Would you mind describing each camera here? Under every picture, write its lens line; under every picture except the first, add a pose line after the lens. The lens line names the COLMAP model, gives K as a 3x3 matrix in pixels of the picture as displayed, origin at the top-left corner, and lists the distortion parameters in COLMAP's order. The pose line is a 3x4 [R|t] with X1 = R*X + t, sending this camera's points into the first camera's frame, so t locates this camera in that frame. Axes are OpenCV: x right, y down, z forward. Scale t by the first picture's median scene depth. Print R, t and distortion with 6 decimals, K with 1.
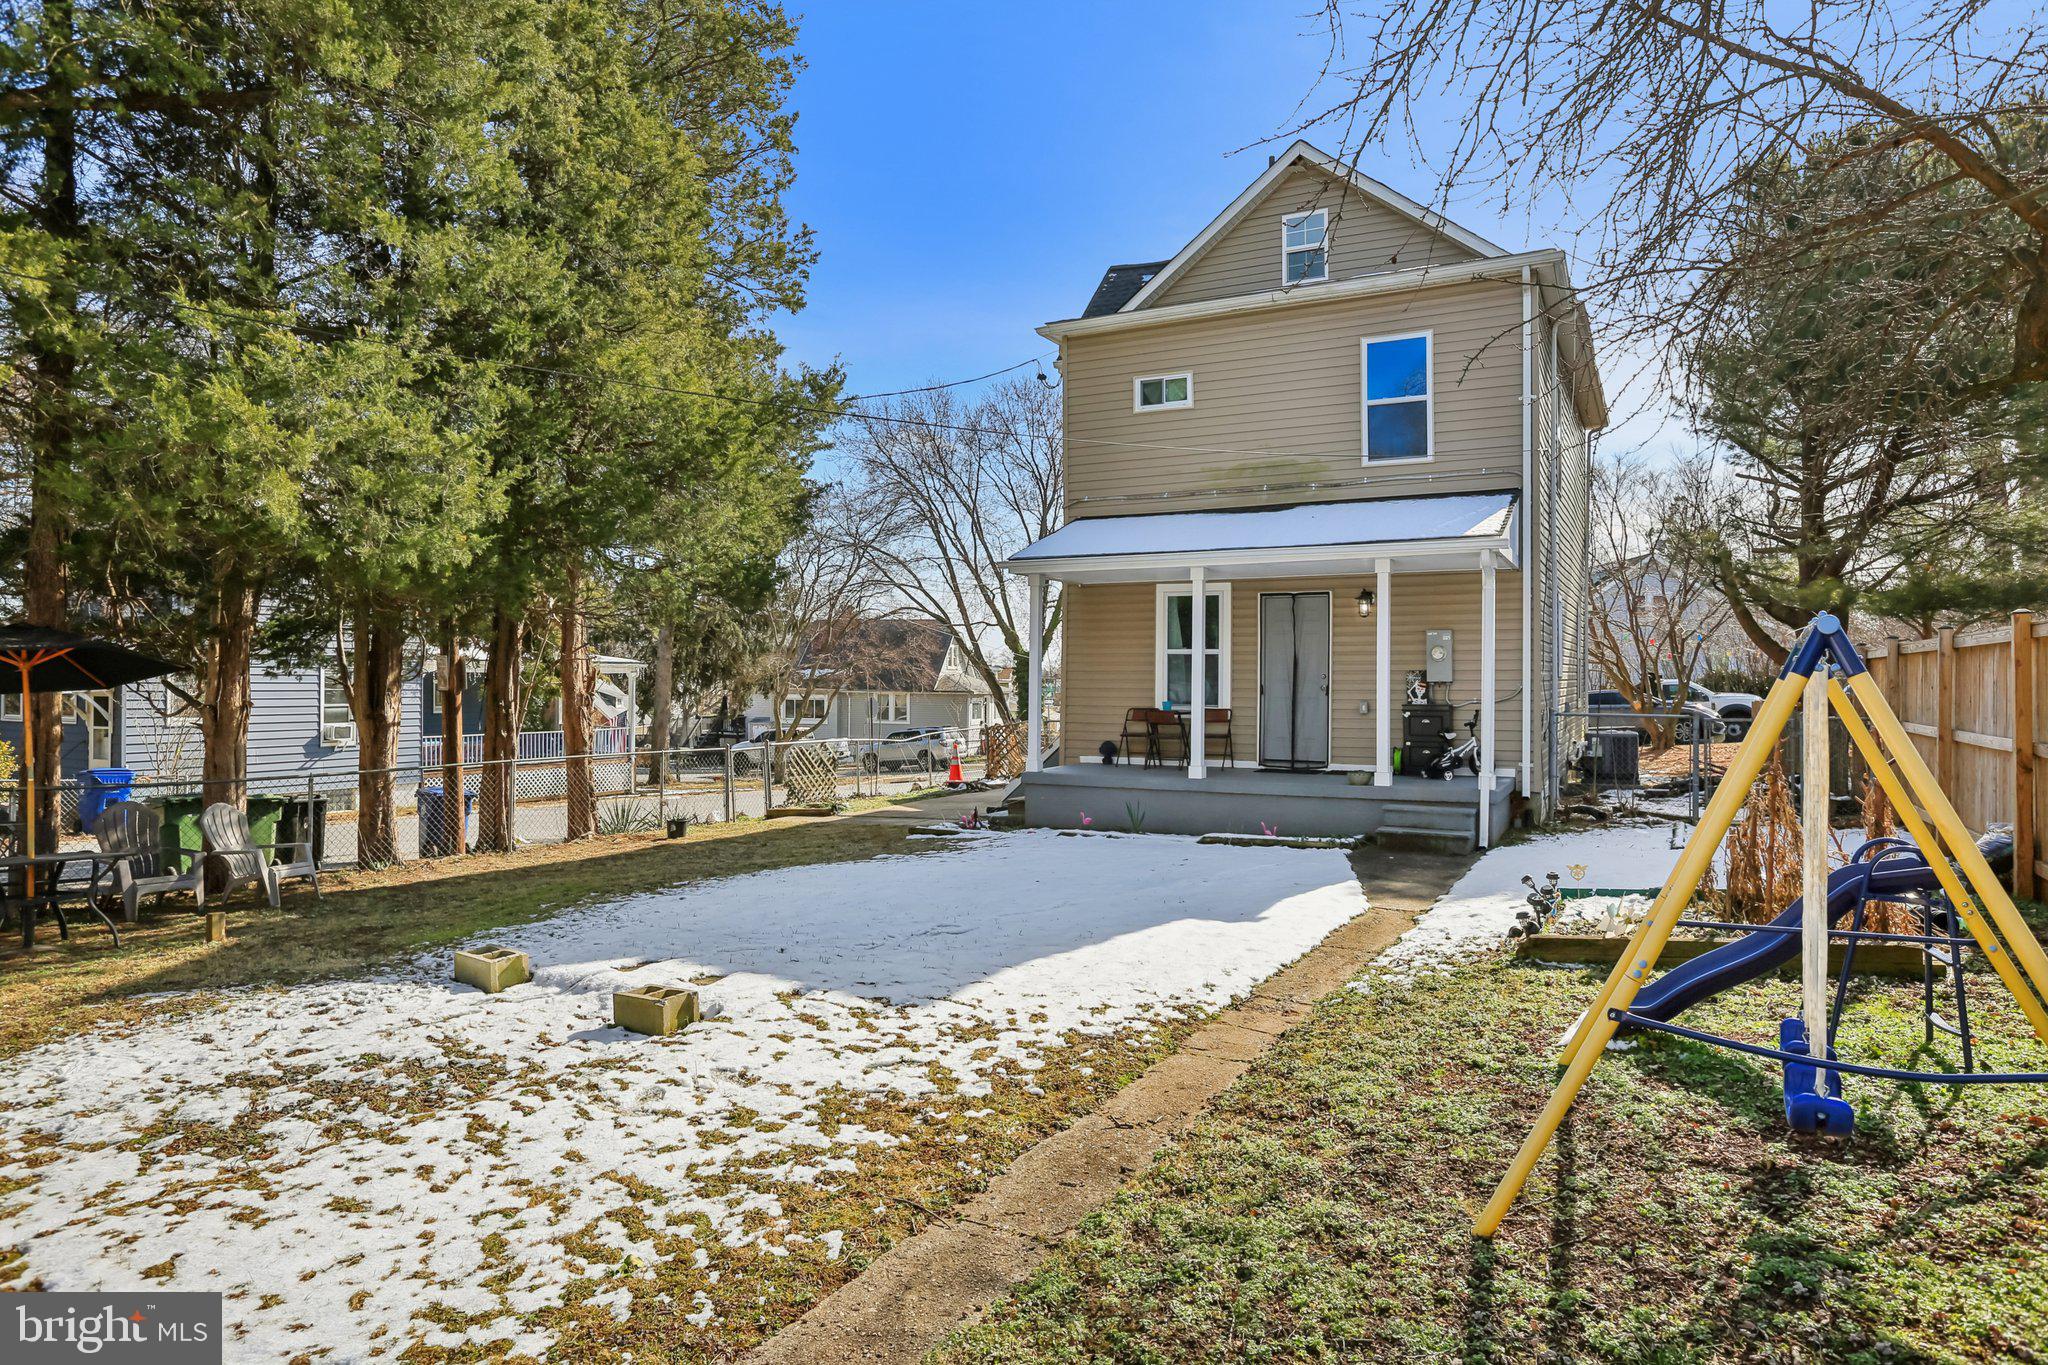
lens RADIAL K [[1233.9, 0, 1024.0], [0, 1233.9, 682.5], [0, 0, 1]] dist [-0.053648, 0.000063]
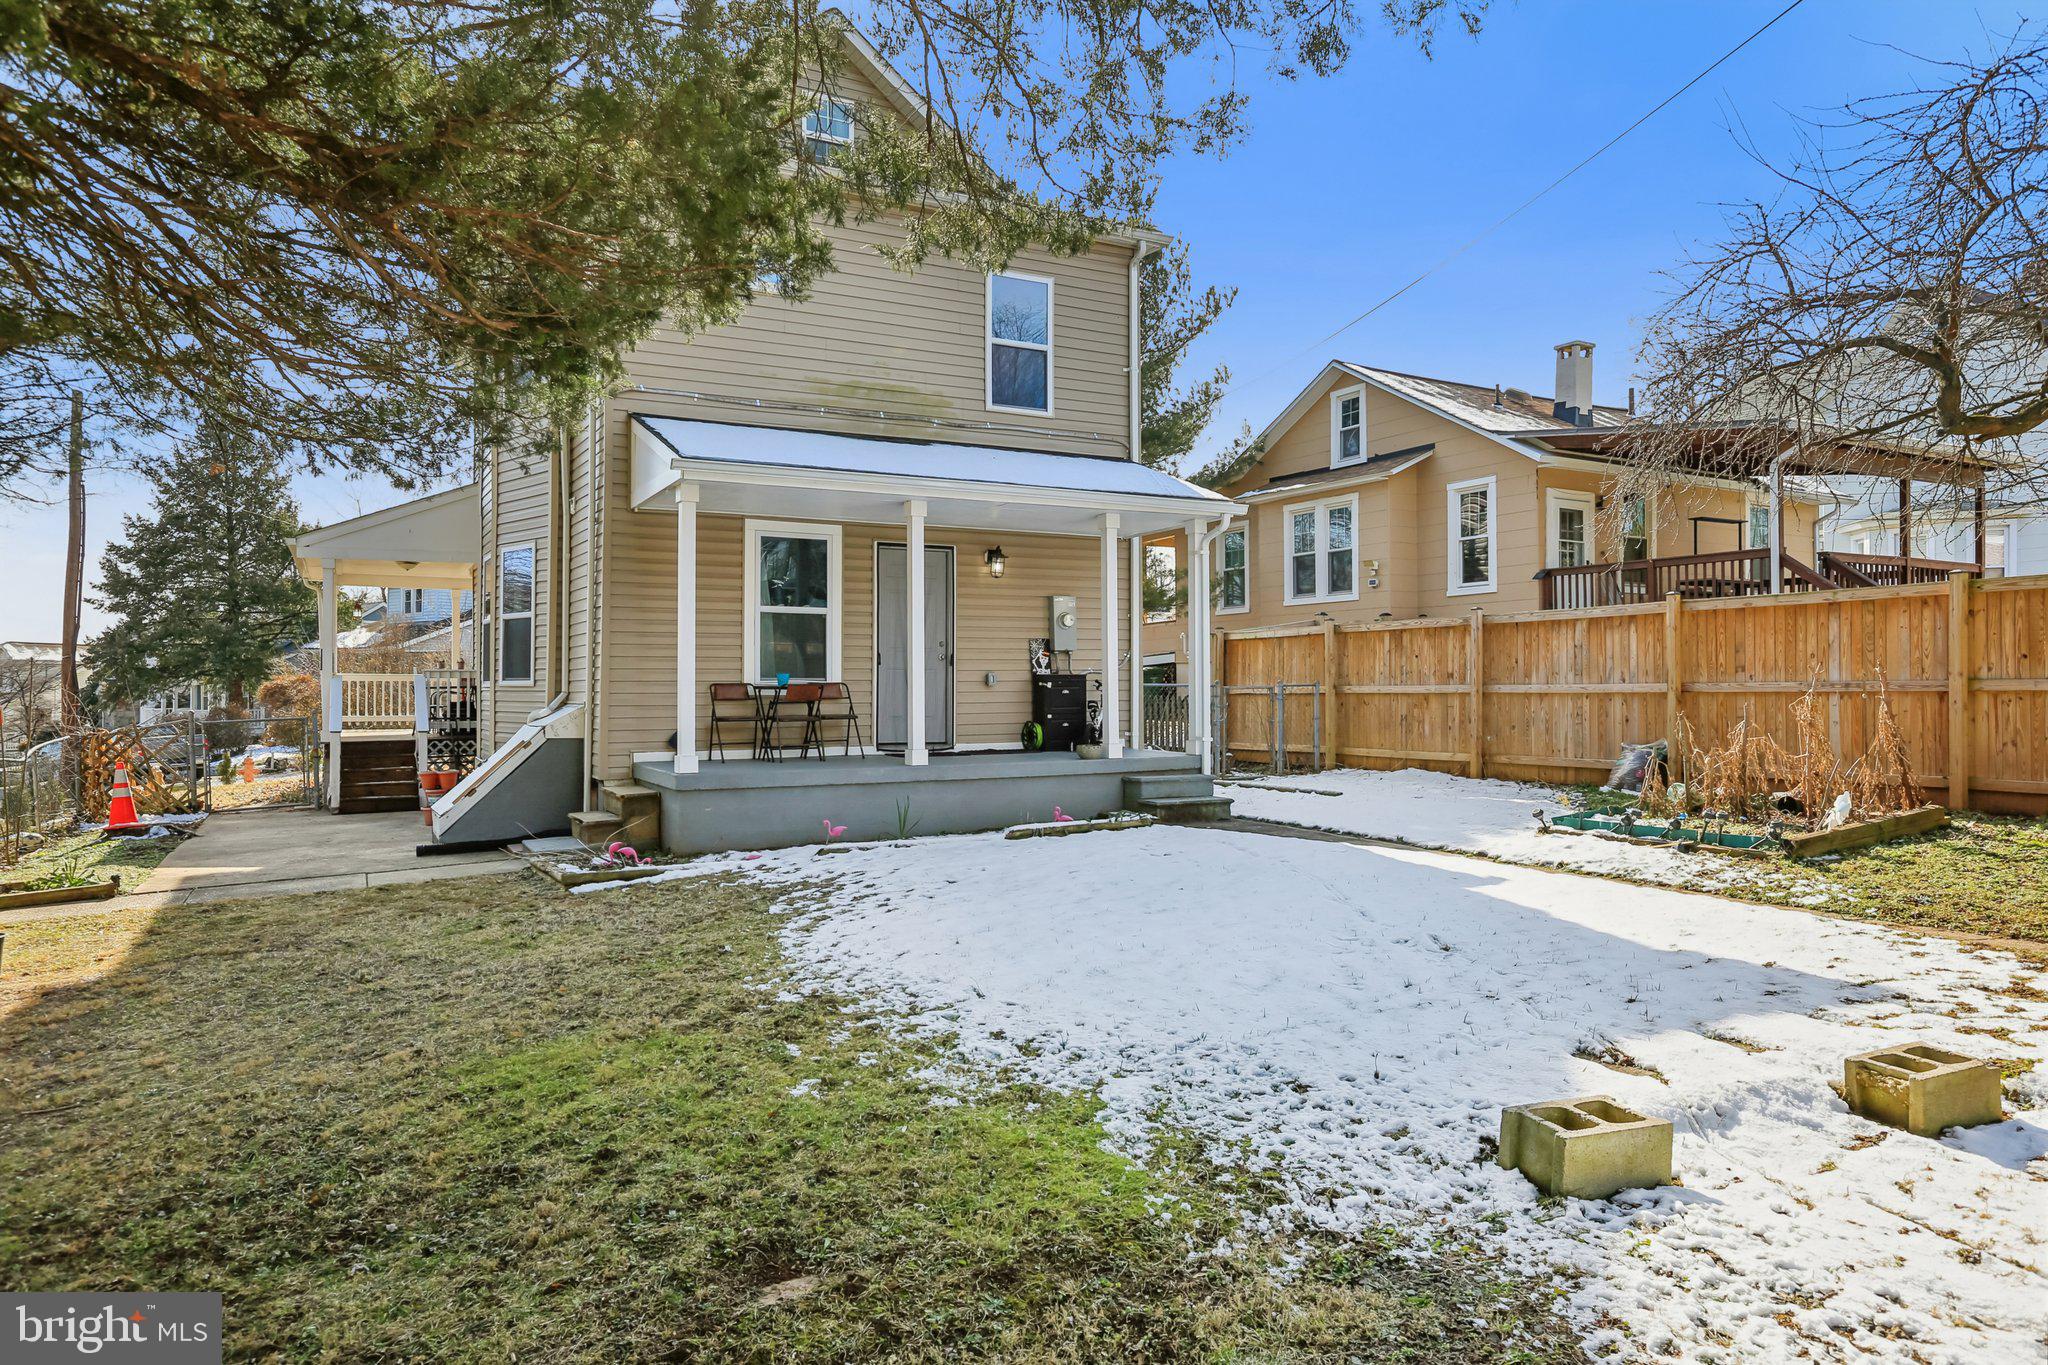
lens RADIAL K [[1297.3, 0, 1024.0], [0, 1297.3, 682.5], [0, 0, 1]] dist [-0.003621, 0.000166]
pose [[0.544775, -0.001151, 0.838582, -0.447958], [0.008954, 0.999950, -0.004445, 0.024324], [-0.838535, 0.009930, 0.544758, 0.412341]]
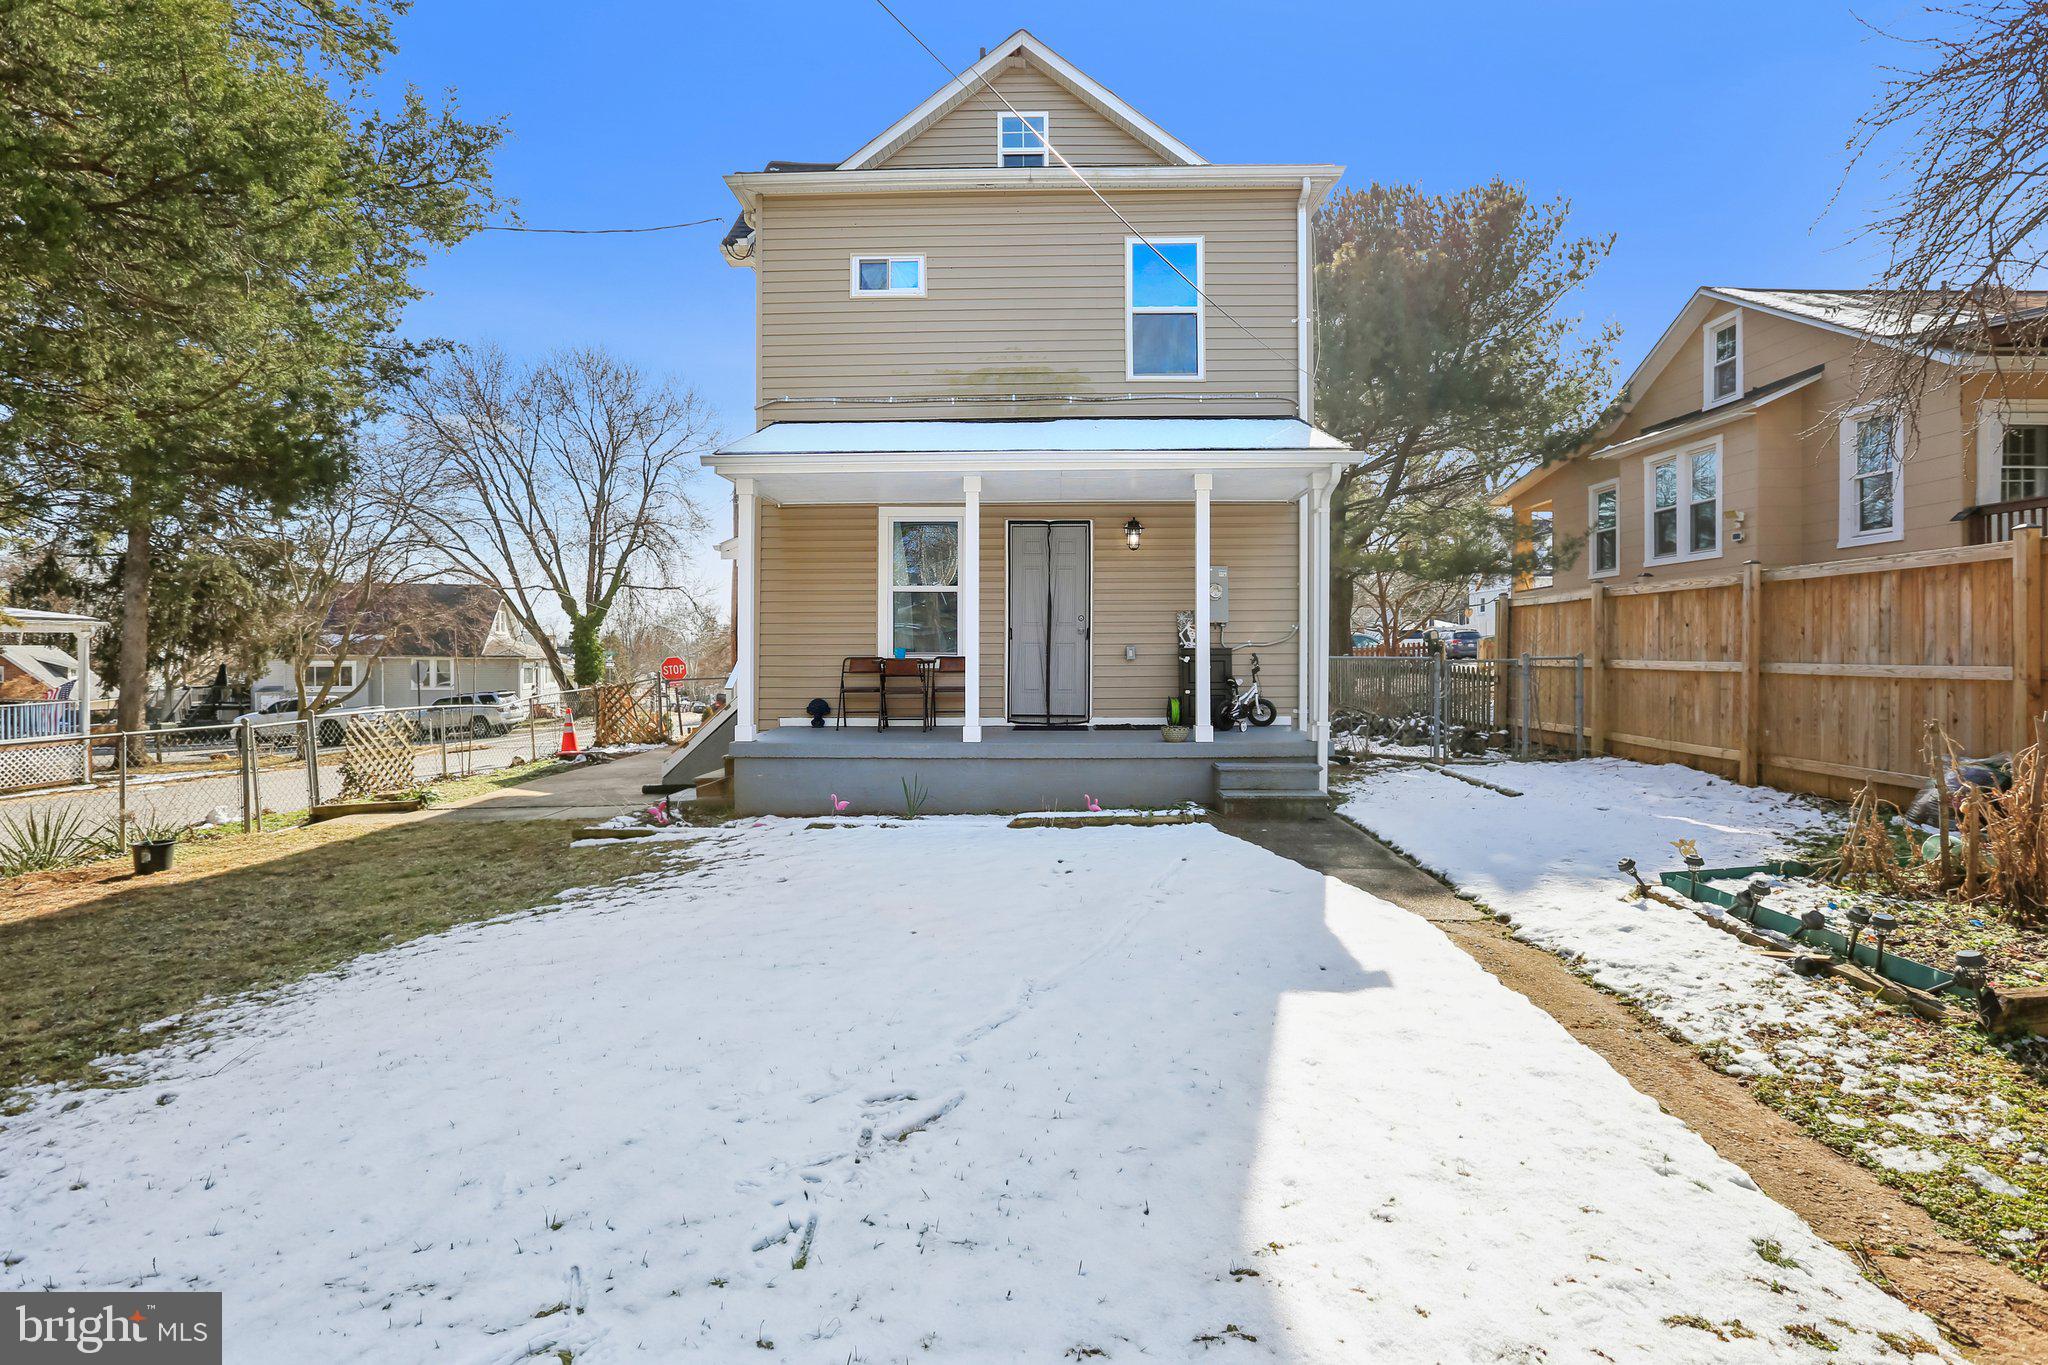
lens RADIAL K [[993.0, 0, 1021.8], [0, 993.0, 659.2], [0, 0, 1]] dist [-0.064663, 0.032804]
pose [[0.897607, -0.009649, 0.440692, -0.096201], [0.006221, 0.999938, 0.009221, 0.015977], [-0.440753, -0.005535, 0.897611, 0.349643]]
